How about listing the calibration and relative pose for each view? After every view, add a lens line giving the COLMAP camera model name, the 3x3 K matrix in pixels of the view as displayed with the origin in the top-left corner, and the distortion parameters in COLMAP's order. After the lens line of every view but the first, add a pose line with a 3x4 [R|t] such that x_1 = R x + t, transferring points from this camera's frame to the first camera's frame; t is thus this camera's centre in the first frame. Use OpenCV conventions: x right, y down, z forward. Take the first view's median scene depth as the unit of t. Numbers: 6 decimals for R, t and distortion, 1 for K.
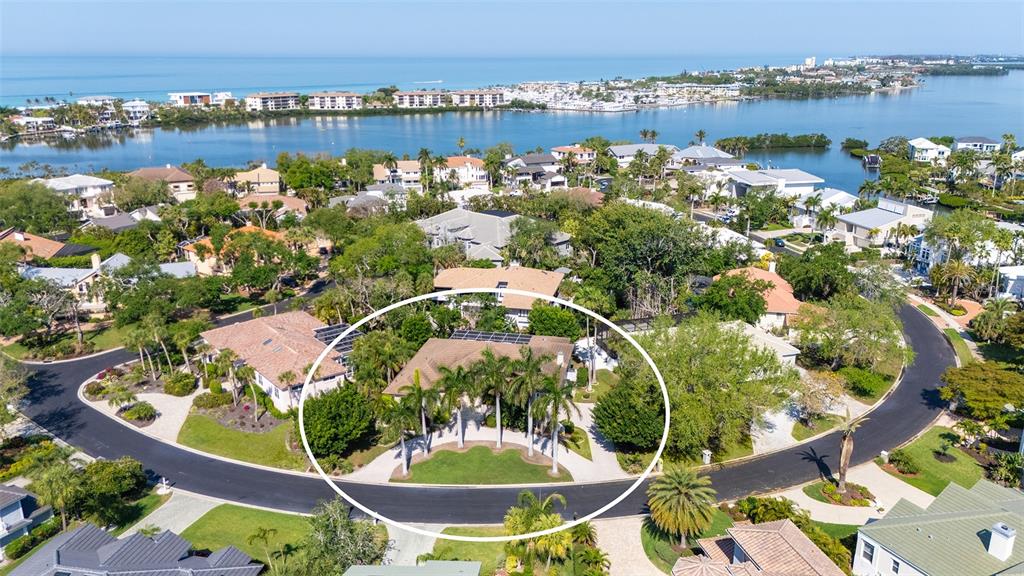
lens RADIAL K [[750.0, 0, 505.1], [0, 750.0, 286.3], [0, 0, 1]] dist [0.084252, -0.095227]
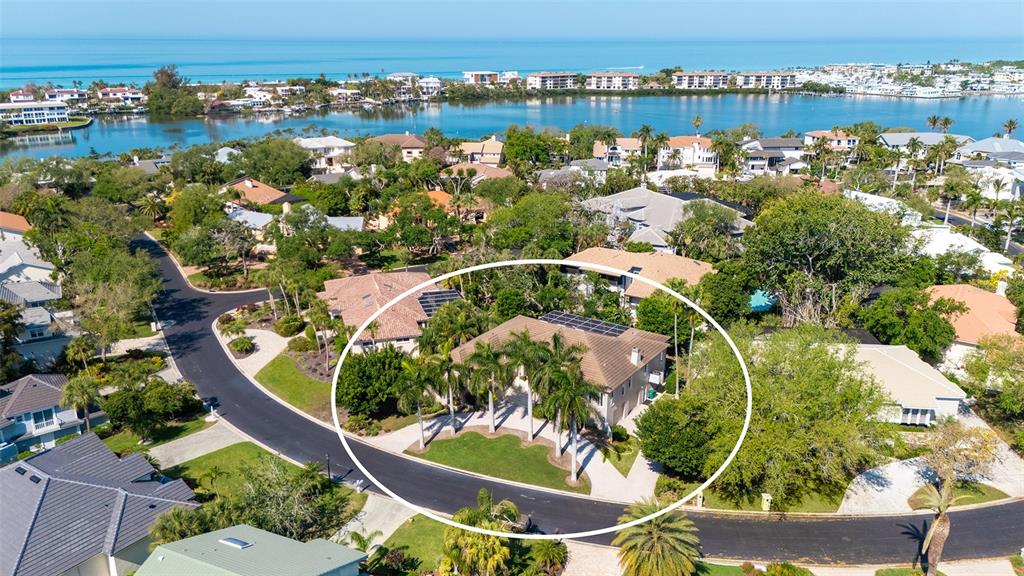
lens RADIAL K [[750.0, 0, 505.1], [0, 750.0, 286.3], [0, 0, 1]] dist [0.084252, -0.095227]
pose [[0.926523, 0.119276, -0.356831, 0.078306], [-0.112167, 0.992858, 0.040631, -0.000849], [0.359129, 0.002379, 0.933285, 0.043605]]
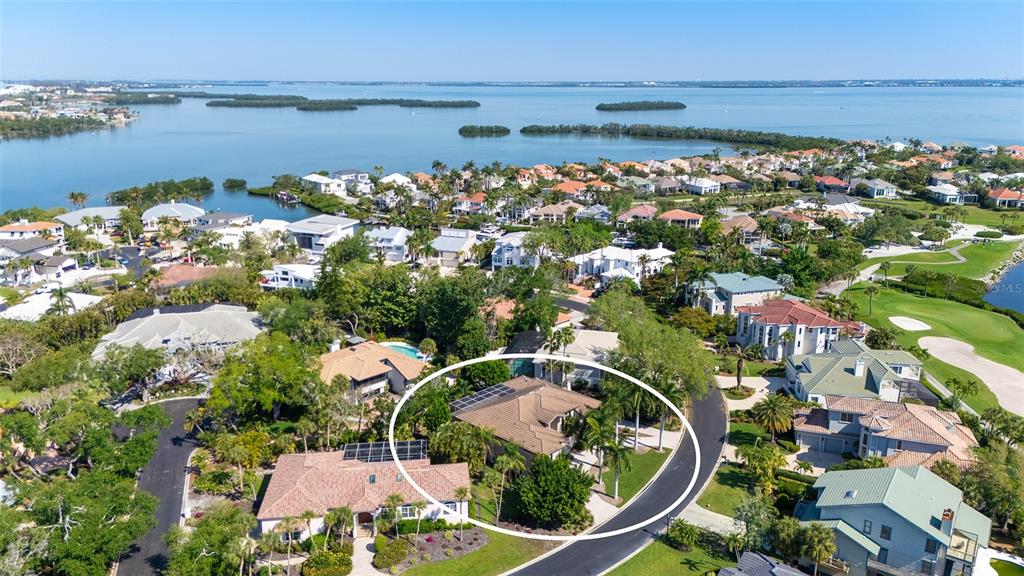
lens RADIAL K [[750.0, 0, 505.1], [0, 750.0, 286.3], [0, 0, 1]] dist [0.084252, -0.095227]
pose [[0.540208, -0.220821, 0.812043, -0.334094], [0.245112, 0.964407, 0.099194, -0.075060], [-0.805044, 0.145456, 0.575106, 0.104418]]
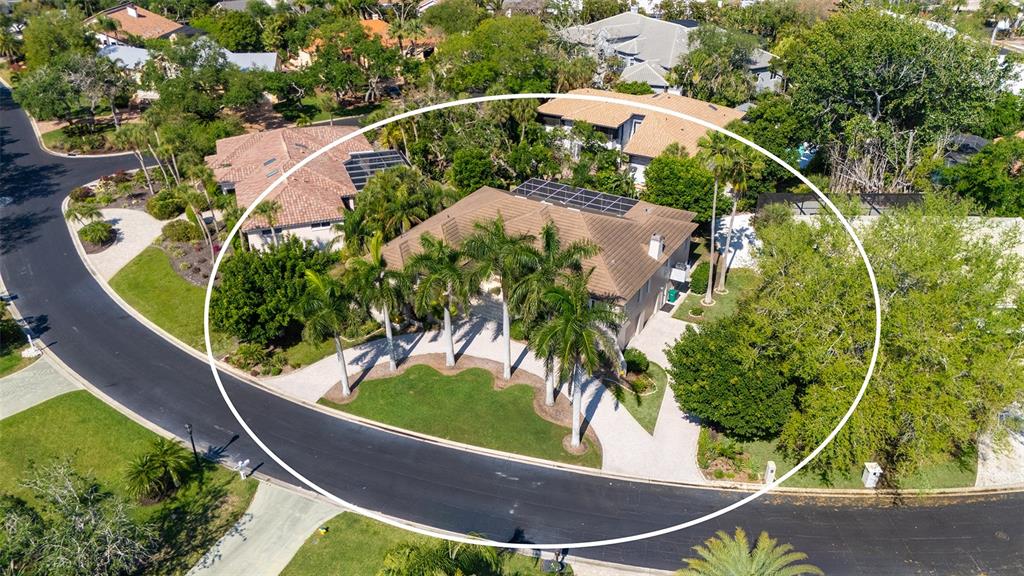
lens RADIAL K [[750.0, 0, 505.1], [0, 750.0, 286.3], [0, 0, 1]] dist [0.084252, -0.095227]
pose [[0.946193, 0.160466, -0.281014, 0.044662], [-0.097389, 0.969339, 0.225603, 0.001119], [0.308599, -0.186096, 0.932810, 0.131324]]
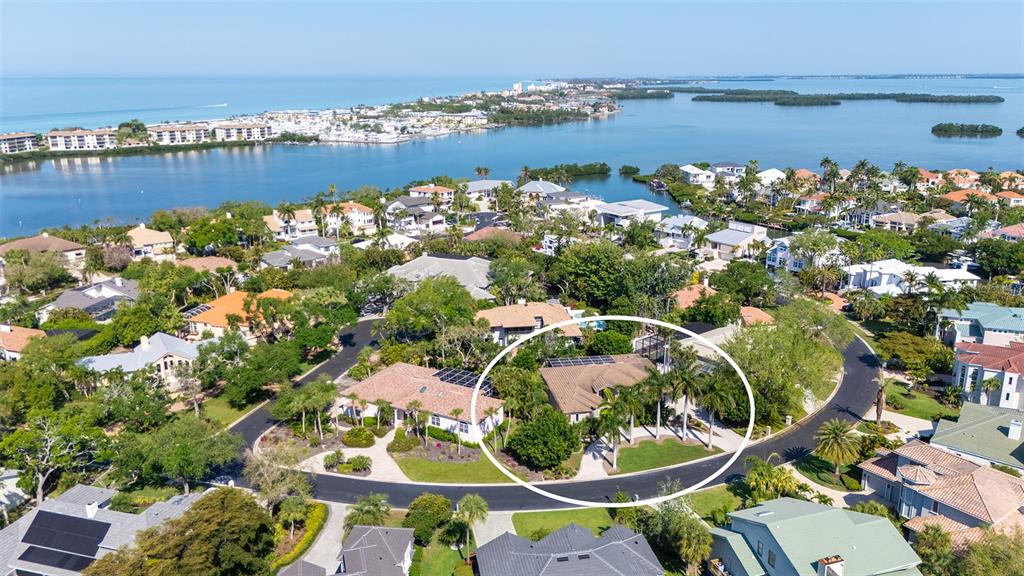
lens RADIAL K [[750.0, 0, 505.1], [0, 750.0, 286.3], [0, 0, 1]] dist [0.084252, -0.095227]
pose [[0.932020, -0.100309, 0.348247, -0.210236], [0.109367, 0.993981, -0.006395, -0.023635], [-0.345510, 0.044047, 0.937381, -0.055677]]
